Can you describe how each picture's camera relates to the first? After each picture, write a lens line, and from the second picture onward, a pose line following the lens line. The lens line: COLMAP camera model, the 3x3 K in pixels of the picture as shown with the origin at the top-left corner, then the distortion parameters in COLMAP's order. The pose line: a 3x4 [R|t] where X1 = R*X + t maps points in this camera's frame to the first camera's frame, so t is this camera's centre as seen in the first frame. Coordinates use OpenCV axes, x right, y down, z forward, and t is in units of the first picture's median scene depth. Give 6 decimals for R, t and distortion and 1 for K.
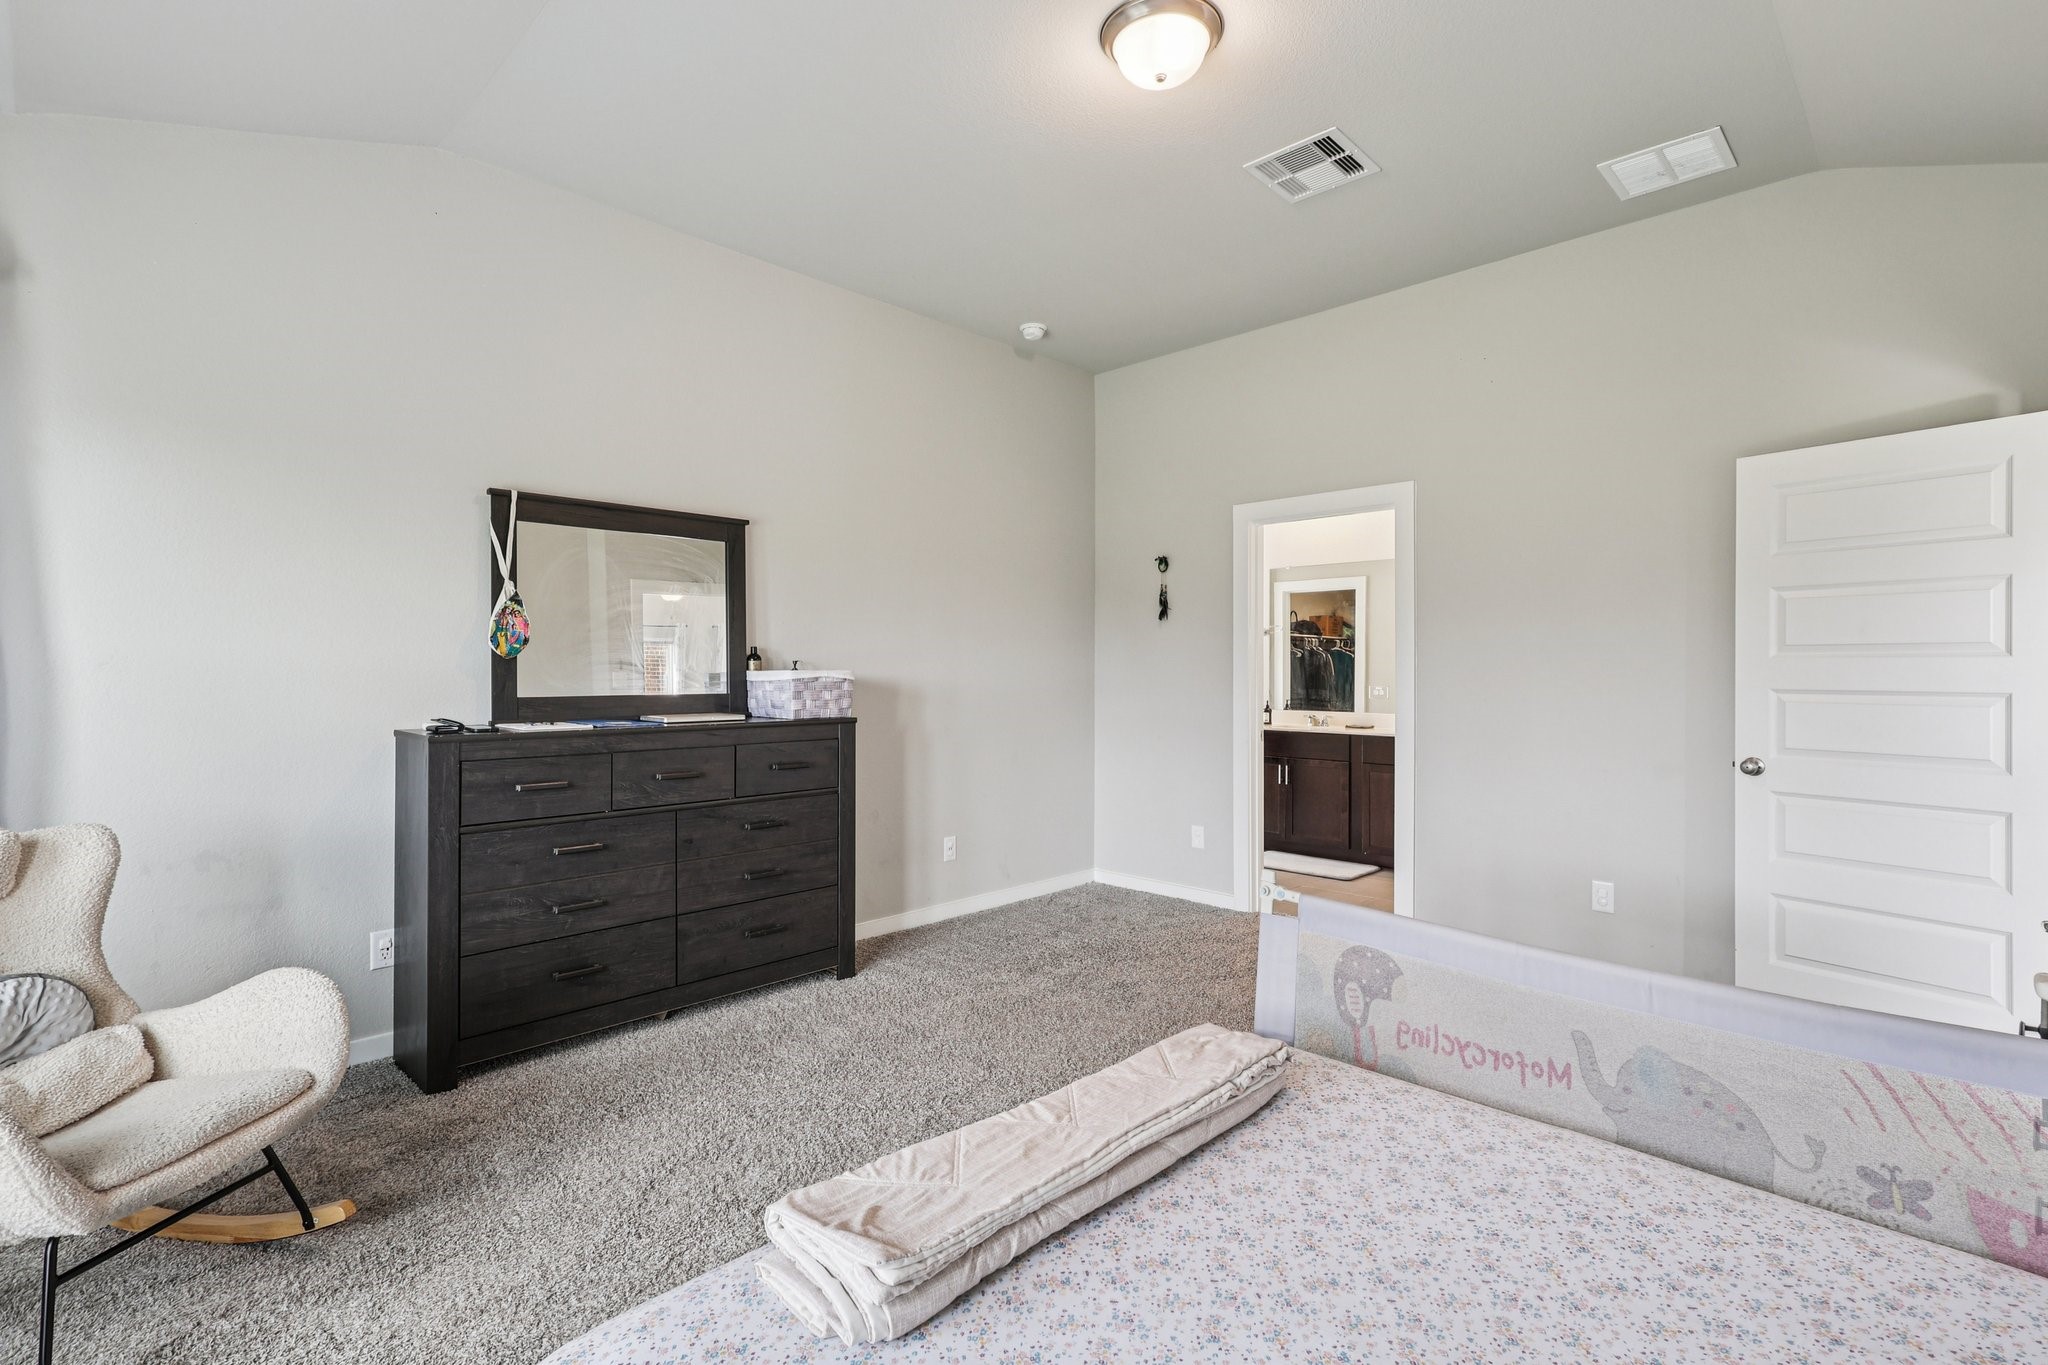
lens RADIAL K [[951.2, 0, 1022.1], [0, 951.2, 679.7], [0, 0, 1]] dist [0.001296, 0.000102]
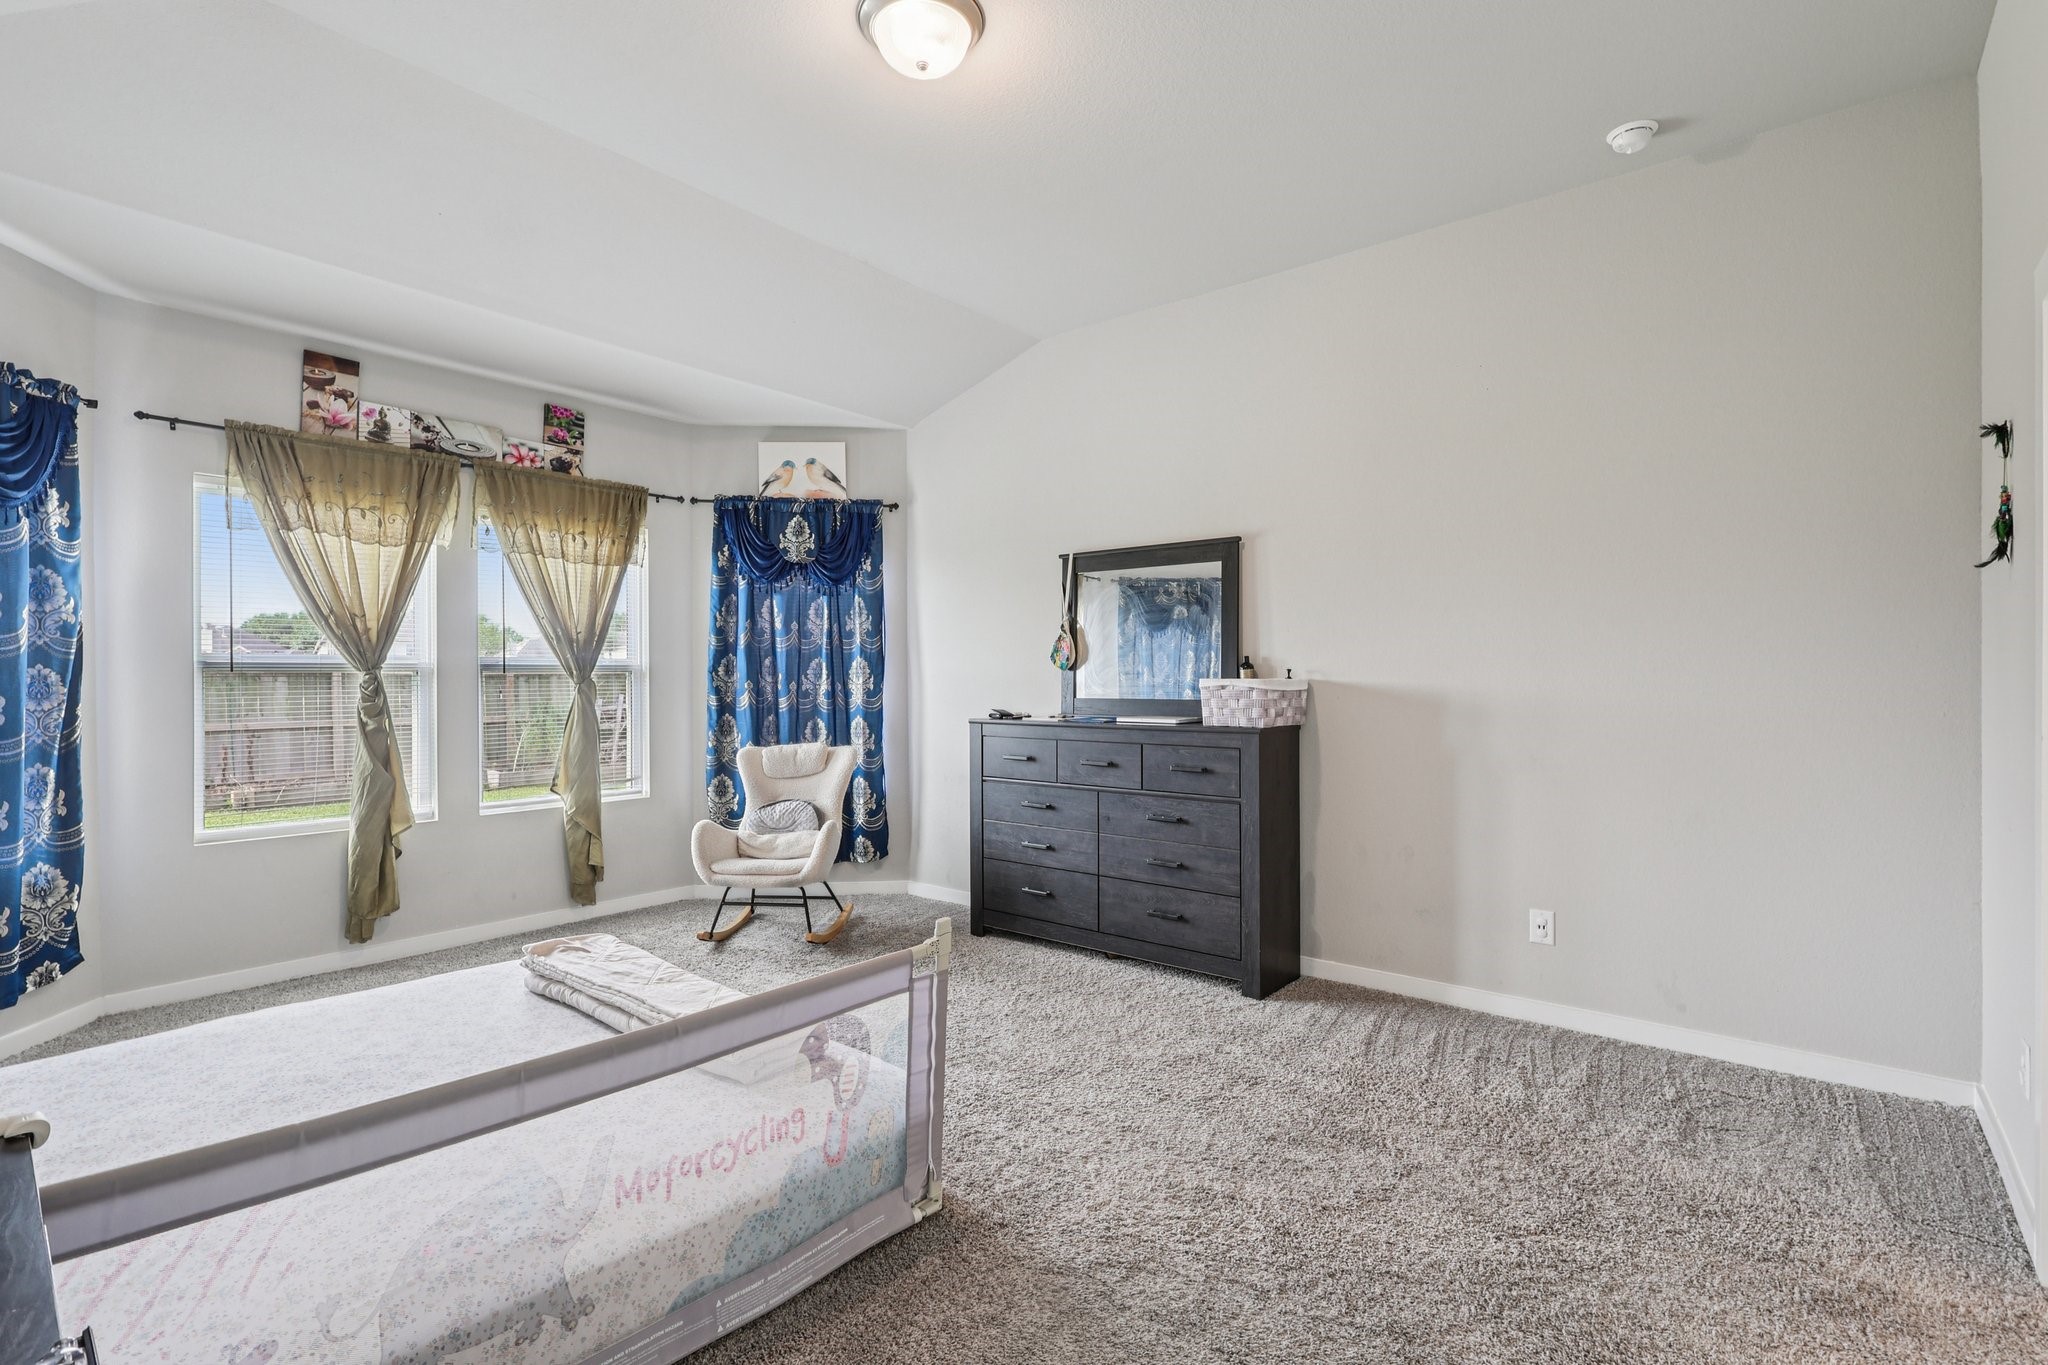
lens RADIAL K [[951.2, 0, 1022.1], [0, 951.2, 679.7], [0, 0, 1]] dist [0.001296, 0.000102]
pose [[0.084616, 0.002122, -0.996411, 0.757655], [-0.005186, 0.999985, 0.001689, -0.009632], [0.996400, 0.005024, 0.084626, 0.686378]]
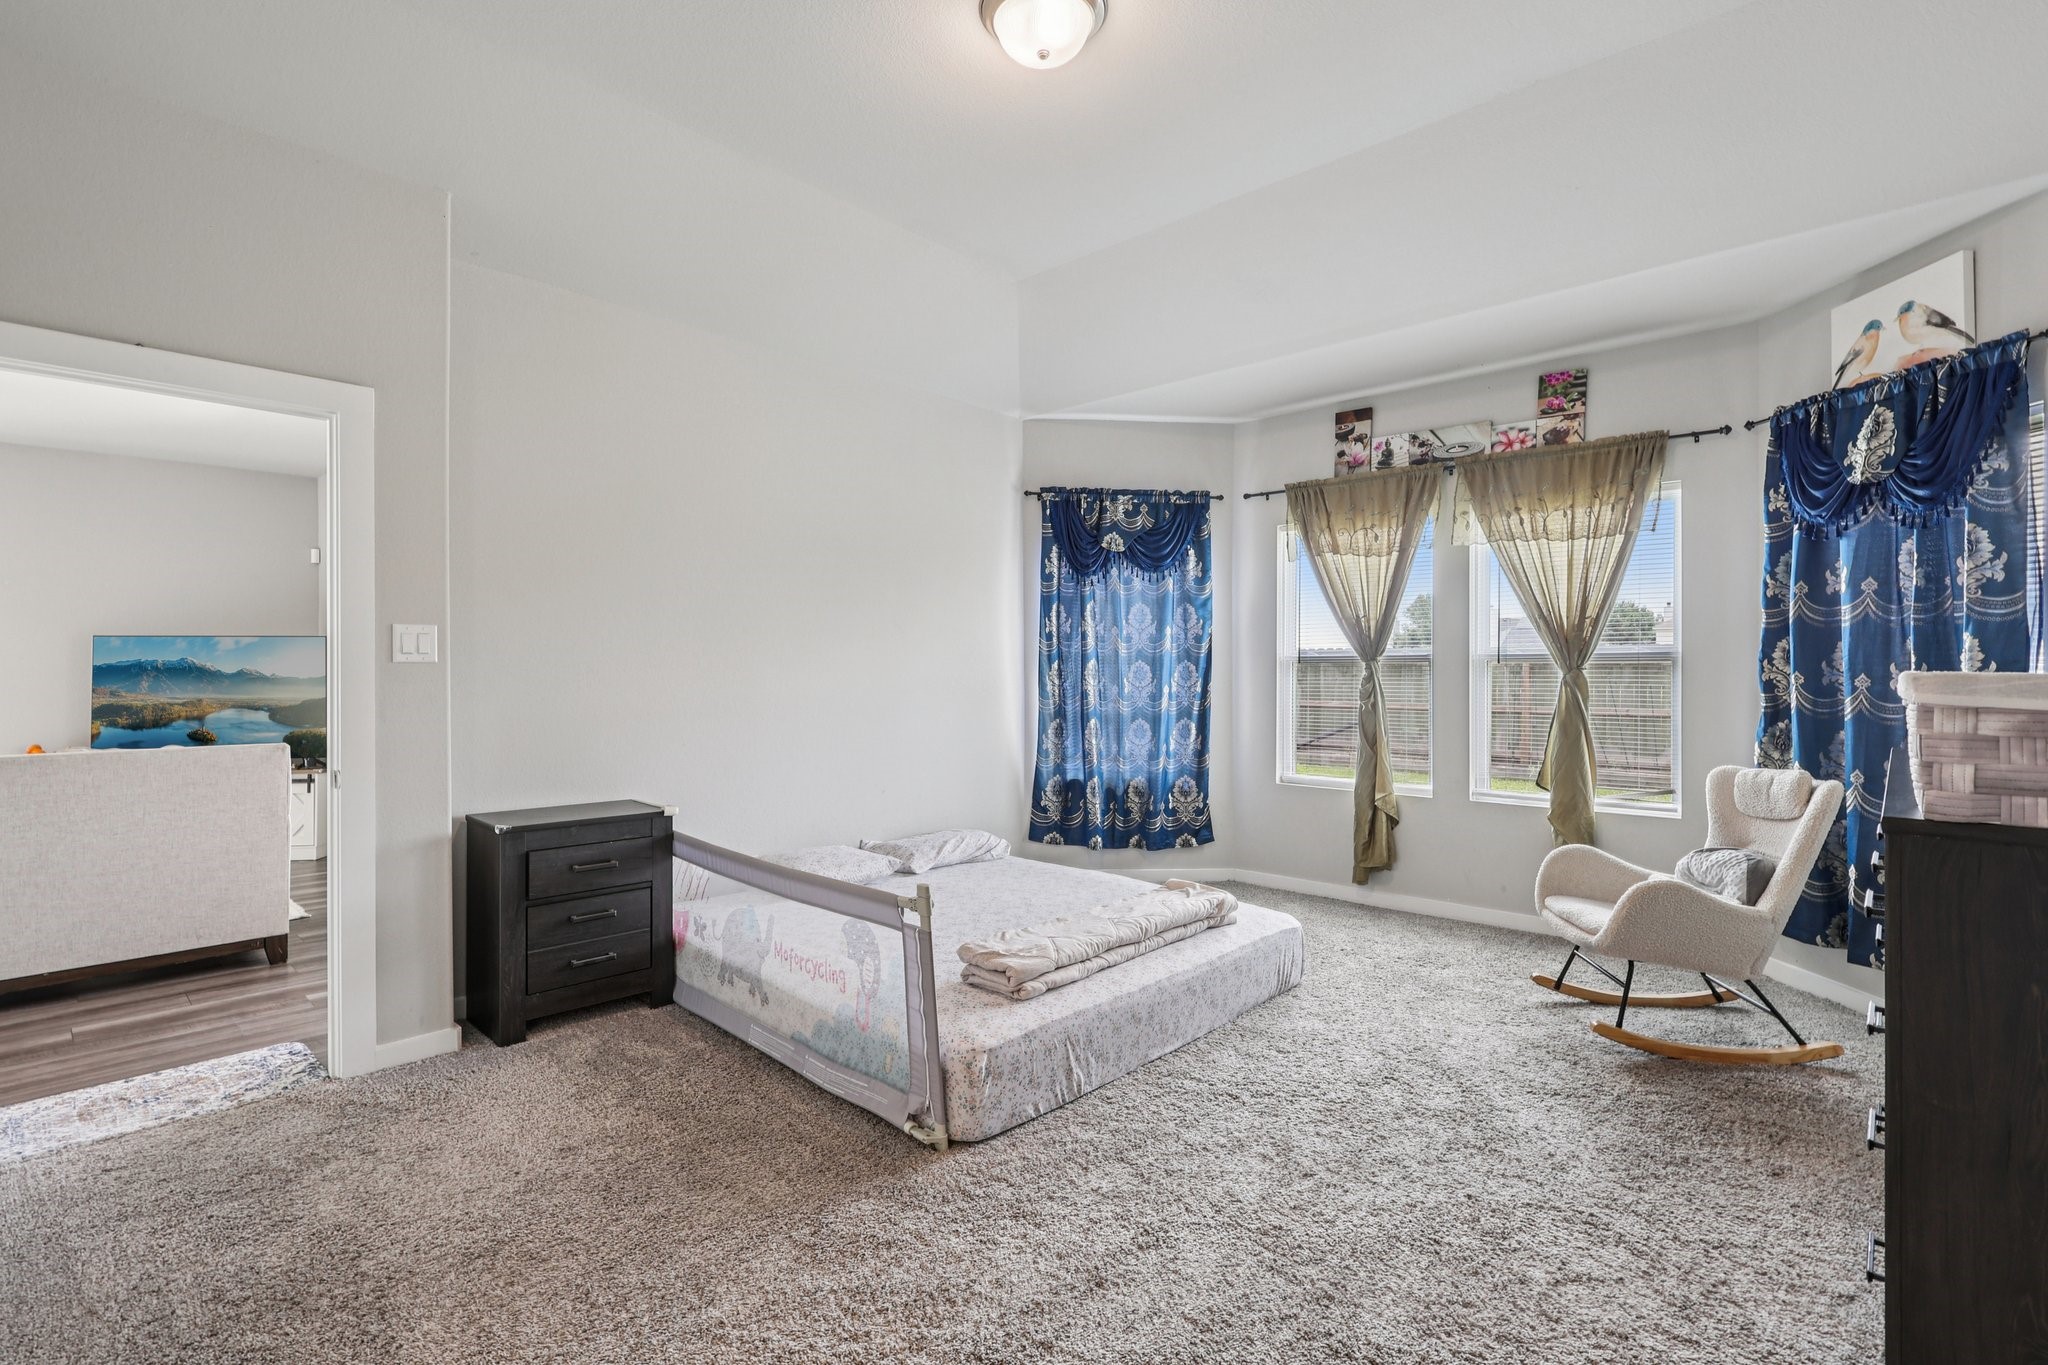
lens RADIAL K [[951.2, 0, 1022.1], [0, 951.2, 679.7], [0, 0, 1]] dist [0.001296, 0.000102]
pose [[-0.999622, -0.000872, -0.027466, 0.129583], [-0.001354, 0.999845, 0.017559, -0.012020], [0.027447, 0.017590, -0.999468, 1.328772]]
